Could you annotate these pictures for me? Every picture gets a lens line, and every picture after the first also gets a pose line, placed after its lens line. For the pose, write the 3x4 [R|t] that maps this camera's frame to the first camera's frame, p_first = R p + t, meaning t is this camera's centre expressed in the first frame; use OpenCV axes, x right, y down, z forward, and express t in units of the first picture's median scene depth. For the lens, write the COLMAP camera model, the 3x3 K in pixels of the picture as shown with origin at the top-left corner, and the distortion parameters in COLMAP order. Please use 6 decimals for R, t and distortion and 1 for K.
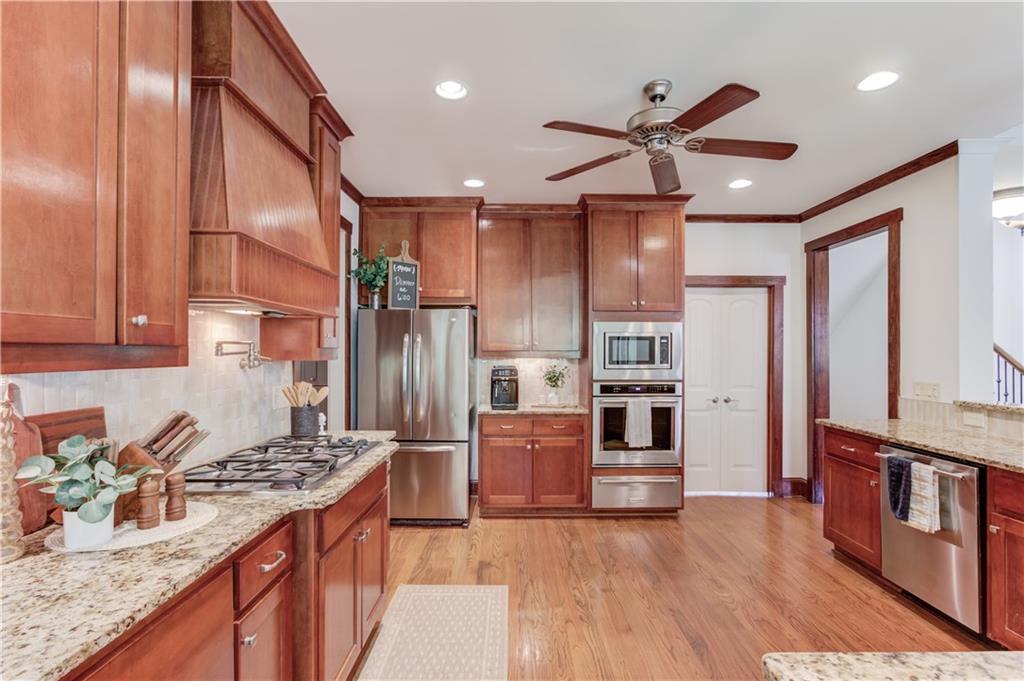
lens RADIAL K [[497.2, 0, 516.6], [0, 497.2, 349.7], [0, 0, 1]] dist [0.001890, 0.001236]
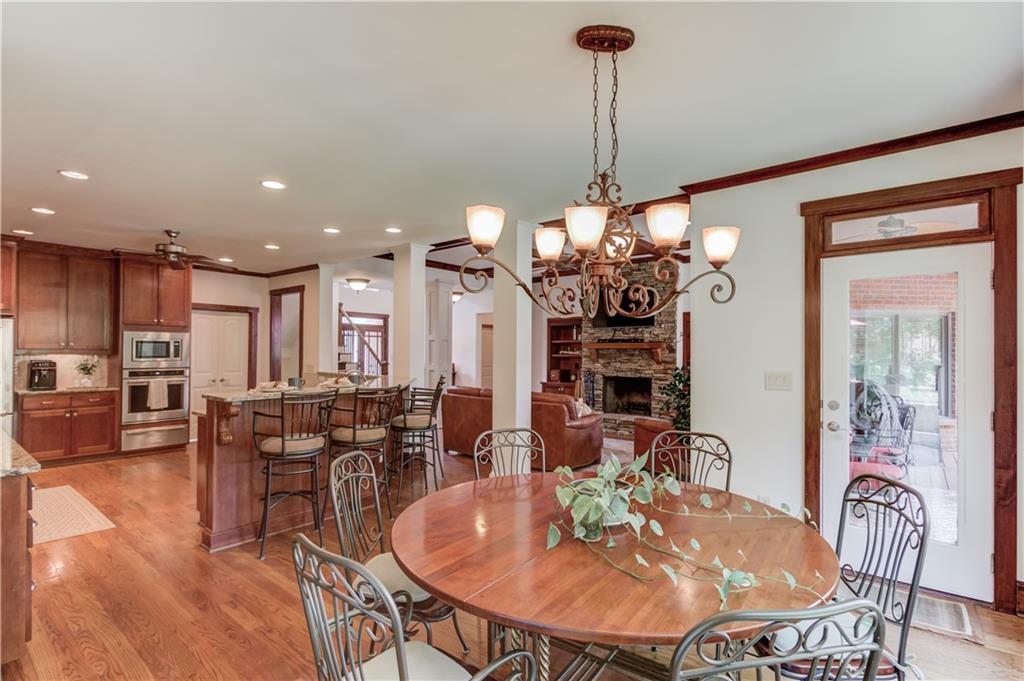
lens RADIAL K [[497.2, 0, 516.6], [0, 497.2, 349.7], [0, 0, 1]] dist [0.001890, 0.001236]
pose [[0.641376, 0.006848, 0.767196, -0.250219], [-0.010792, 0.999942, 0.000097, -0.010857], [-0.767151, -0.008341, 0.641412, -0.934587]]
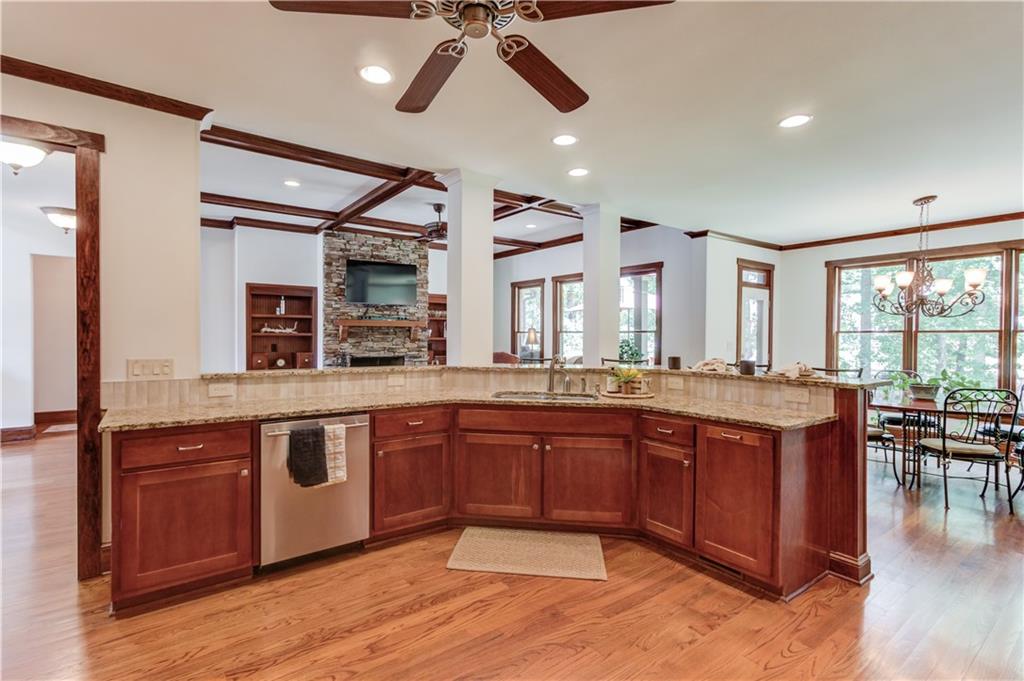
lens RADIAL K [[479.9, 0, 508.0], [0, 479.9, 339.5], [0, 0, 1]] dist [0.023163, 0.000298]
pose [[-0.589931, -0.010484, 0.807386, -0.175796], [-0.010443, 0.999931, 0.005354, 0.016186], [-0.807386, -0.005273, -0.589999, 0.792912]]
